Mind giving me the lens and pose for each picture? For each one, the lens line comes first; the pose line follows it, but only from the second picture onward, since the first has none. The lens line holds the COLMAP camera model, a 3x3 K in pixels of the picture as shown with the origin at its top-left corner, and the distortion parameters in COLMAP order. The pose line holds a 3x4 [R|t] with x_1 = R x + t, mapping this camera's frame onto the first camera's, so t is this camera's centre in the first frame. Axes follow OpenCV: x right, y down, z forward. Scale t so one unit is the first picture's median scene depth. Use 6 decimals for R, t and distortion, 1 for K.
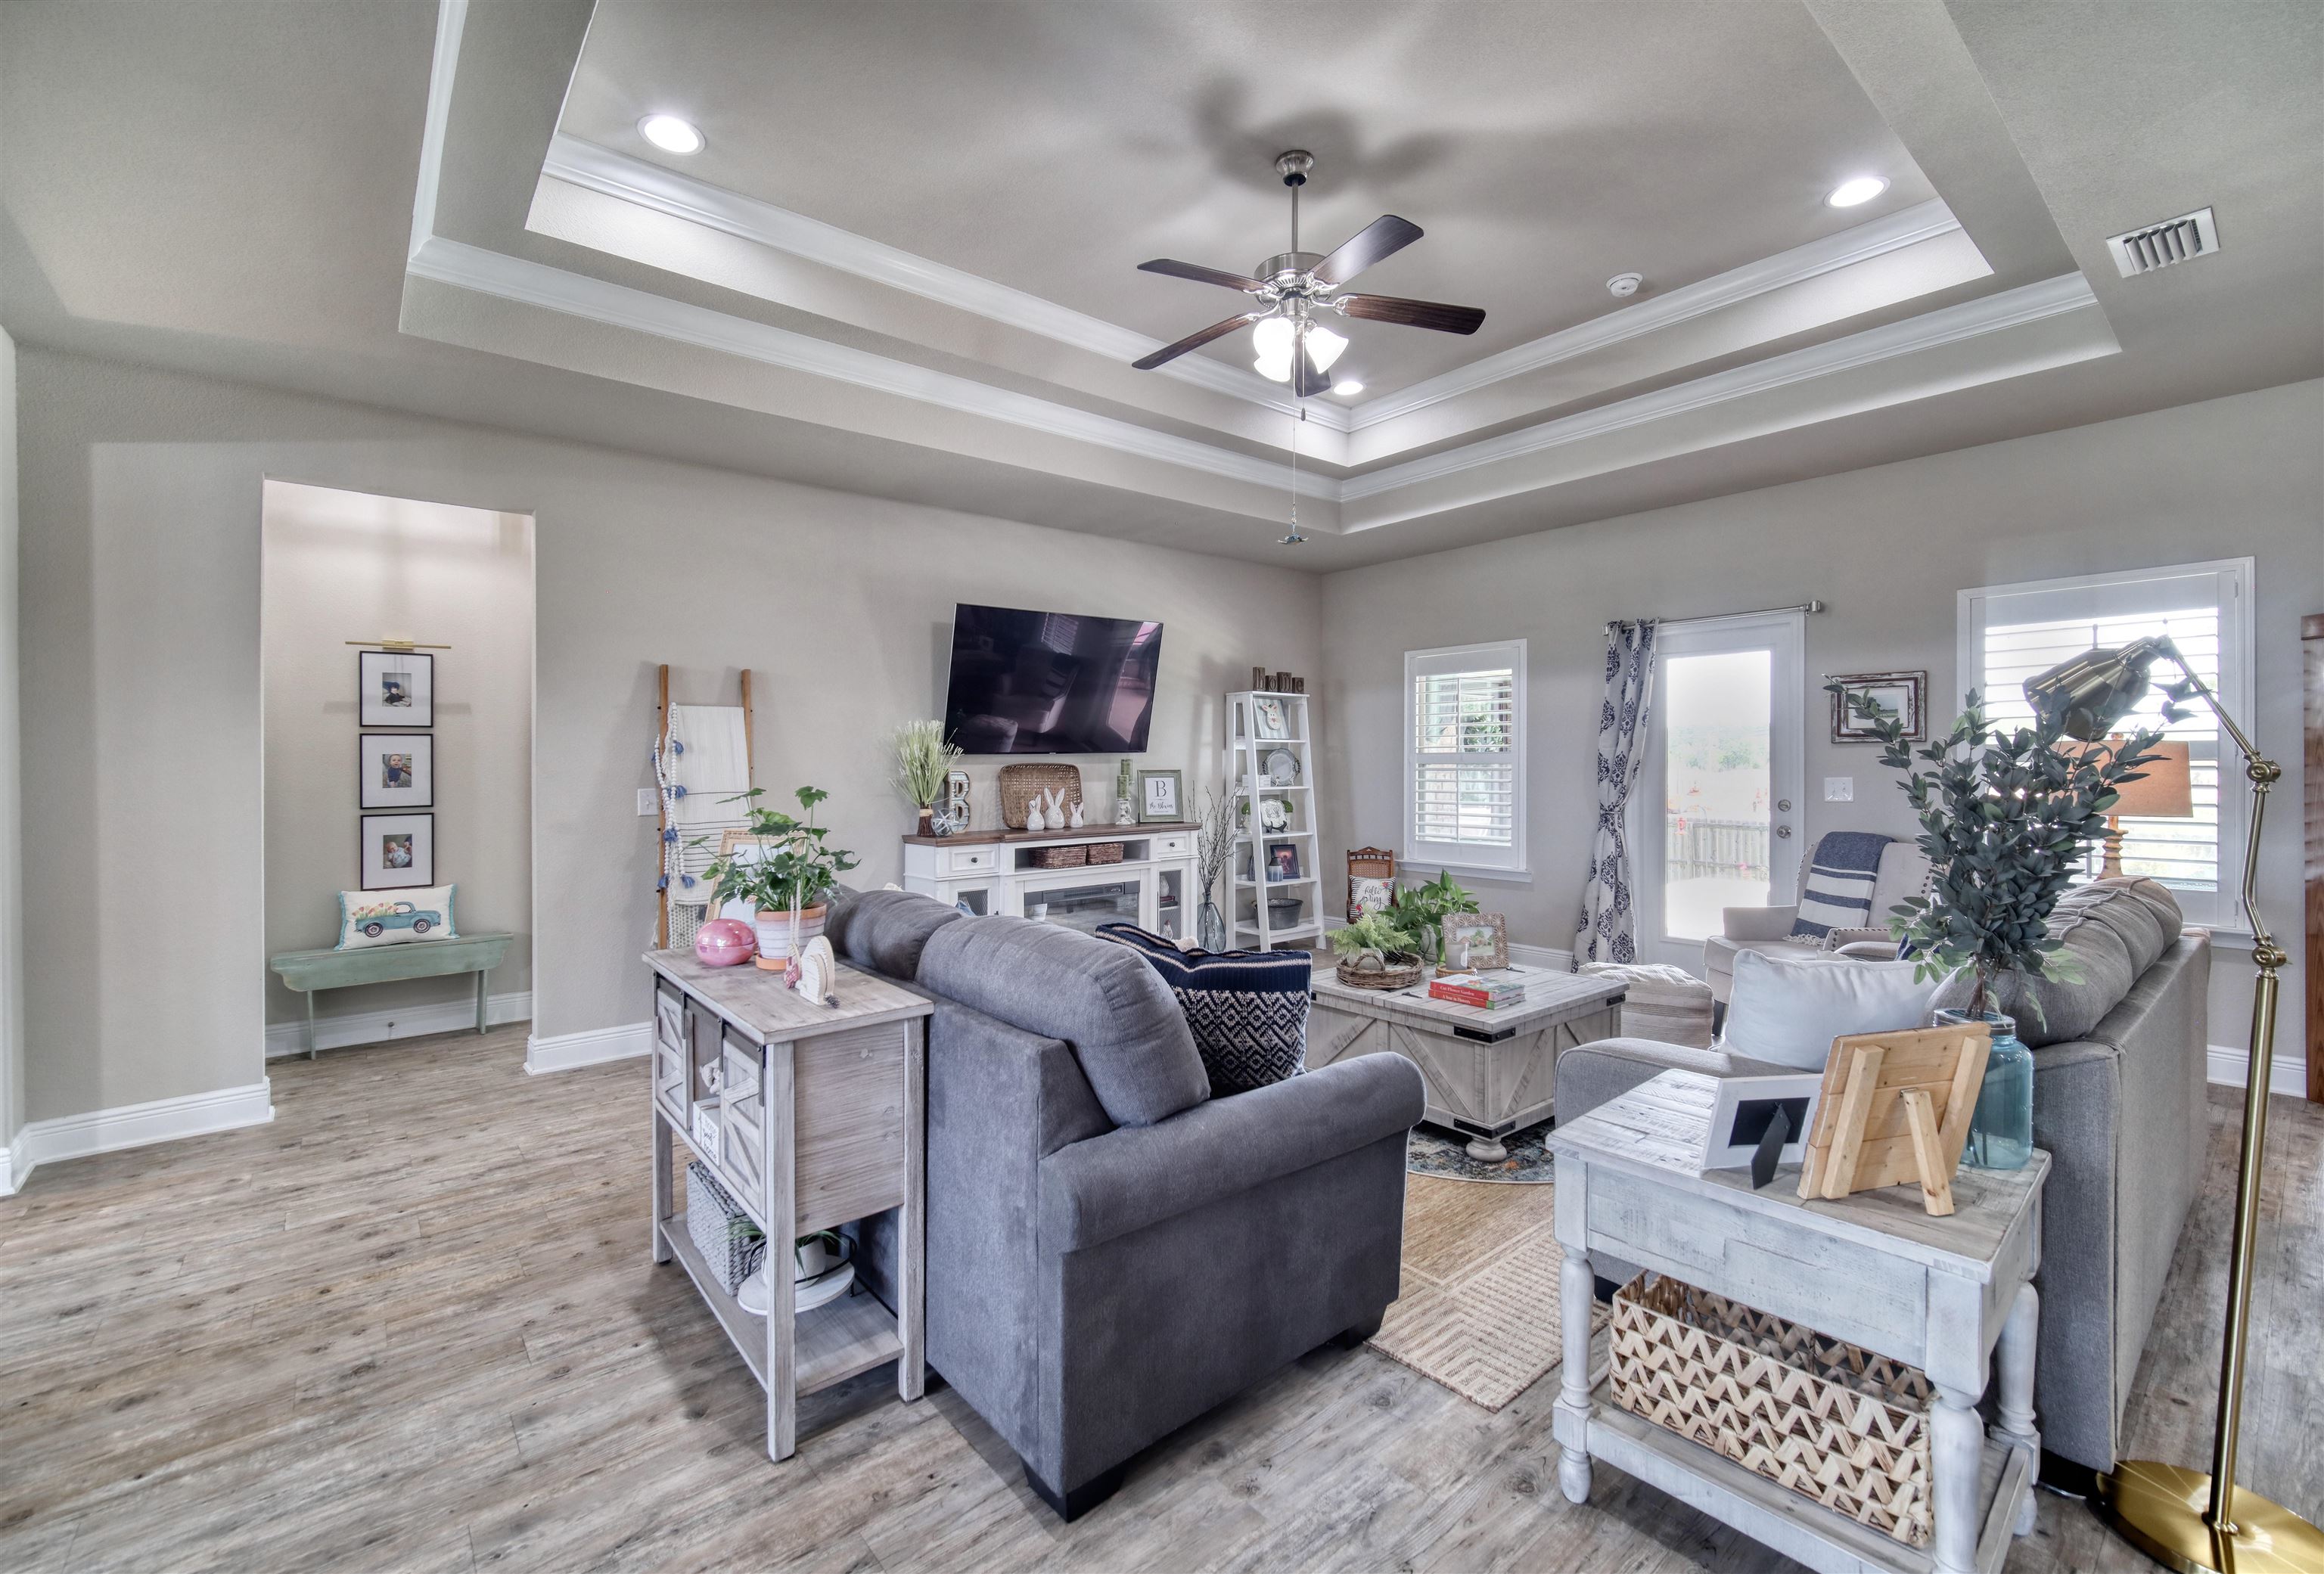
lens RADIAL K [[977.1, 0, 1152.9], [0, 977.1, 765.4], [0, 0, 1]] dist [-0.007063, 0.001203]
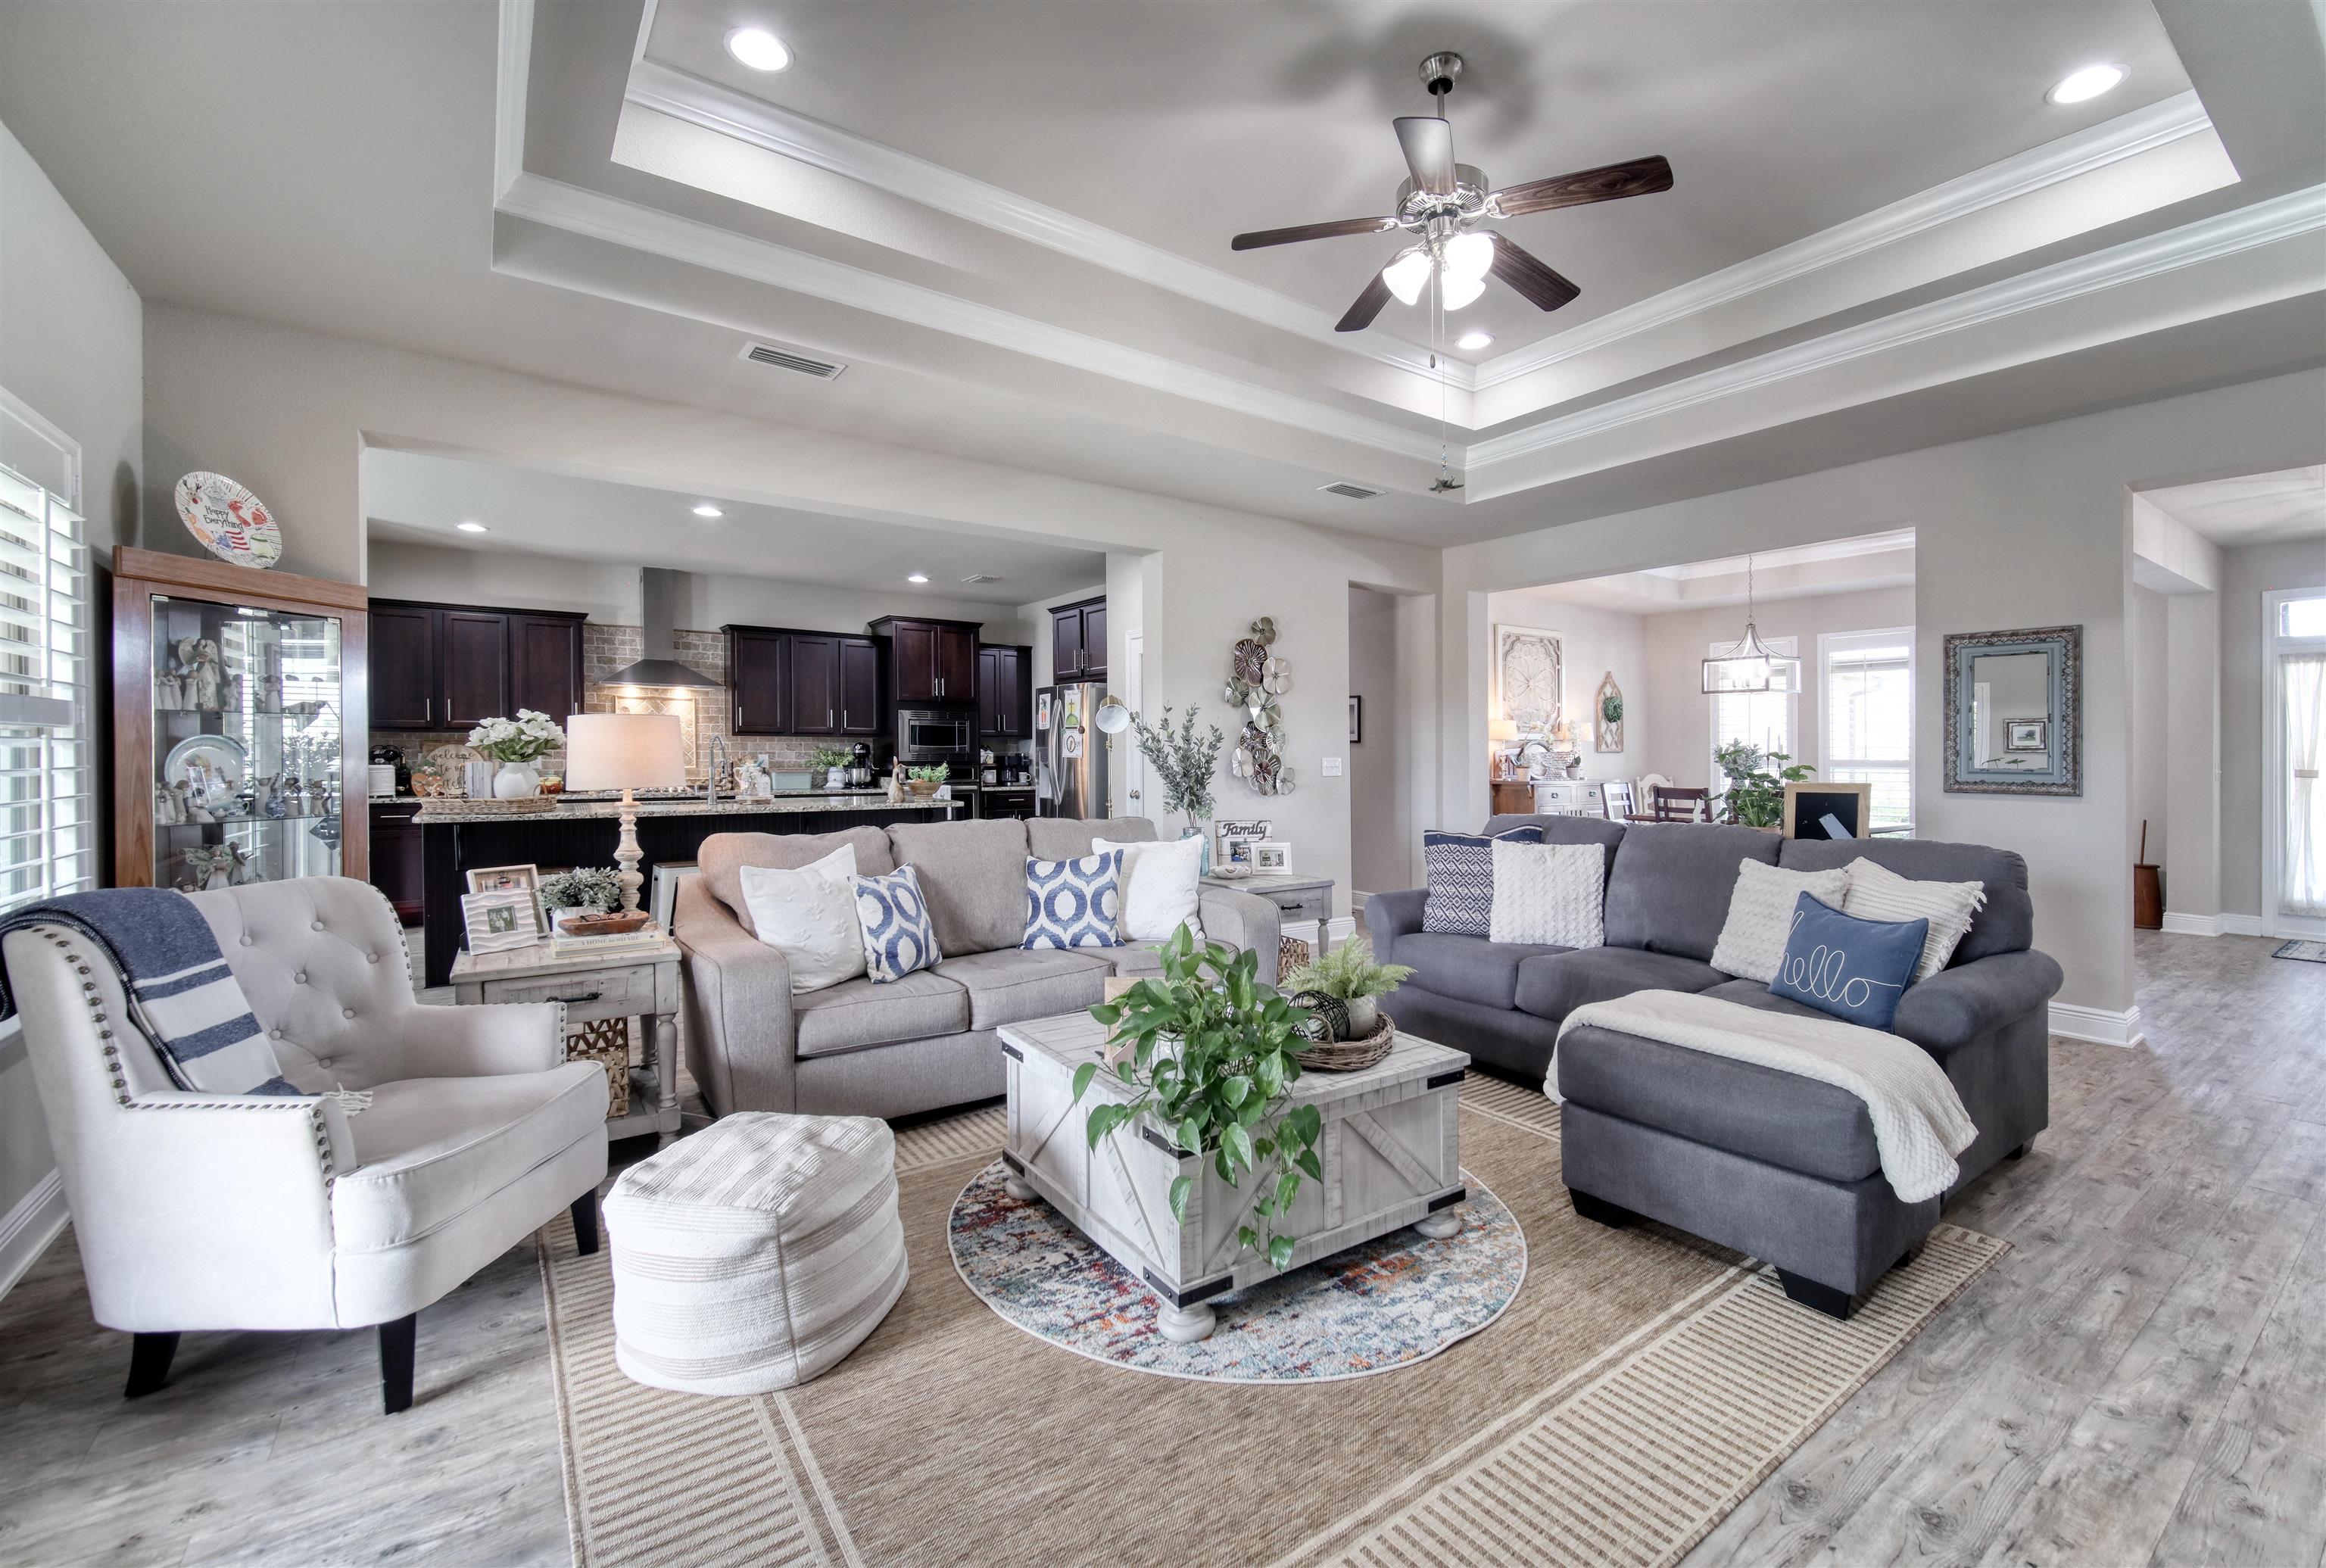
lens RADIAL K [[978.0, 0, 1198.7], [0, 978.0, 759.0], [0, 0, 1]] dist [-0.007063, 0.001203]
pose [[-0.997943, 0.003015, 0.064034, 0.181574], [0.003236, 0.999989, 0.003337, 0.011248], [-0.064023, 0.003538, -0.997942, 1.109253]]
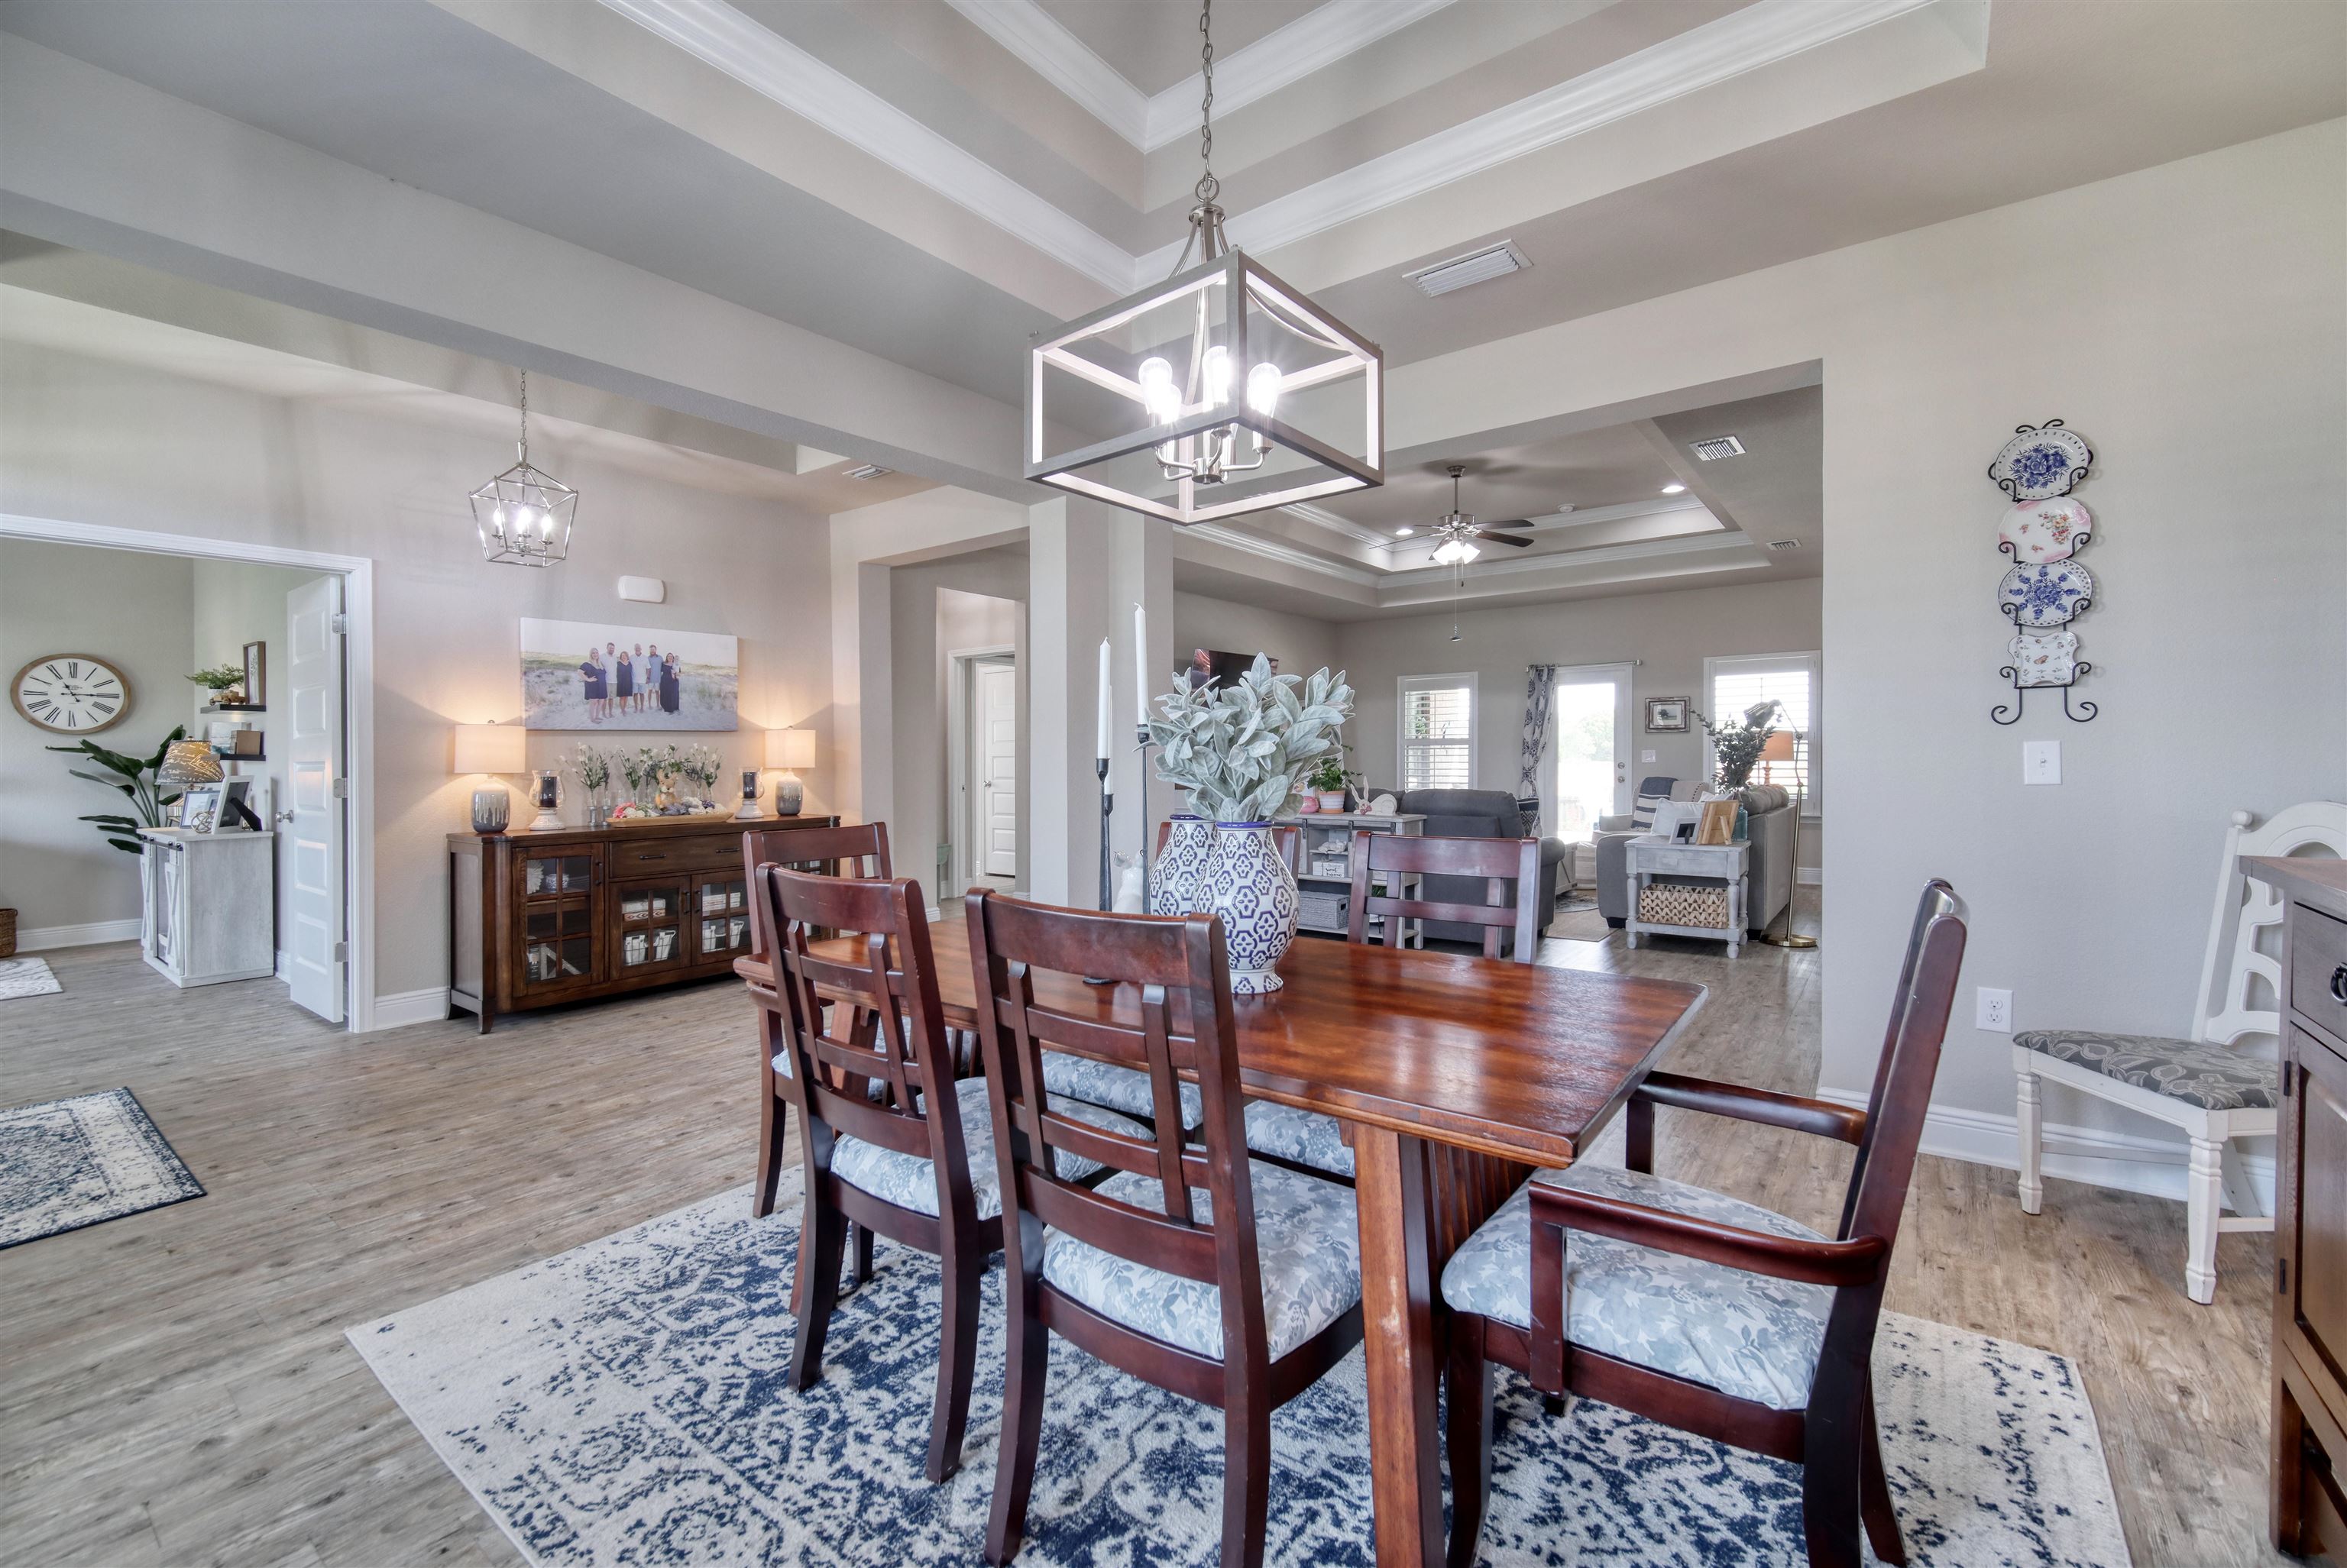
lens RADIAL K [[973.3, 0, 1176.7], [0, 973.3, 767.5], [0, 0, 1]] dist [0.000733, -0.000873]
pose [[0.973101, -0.007084, 0.230270, -0.571753], [0.005755, 0.999963, 0.006445, 0.025399], [-0.230307, -0.004947, 0.973106, -0.585215]]
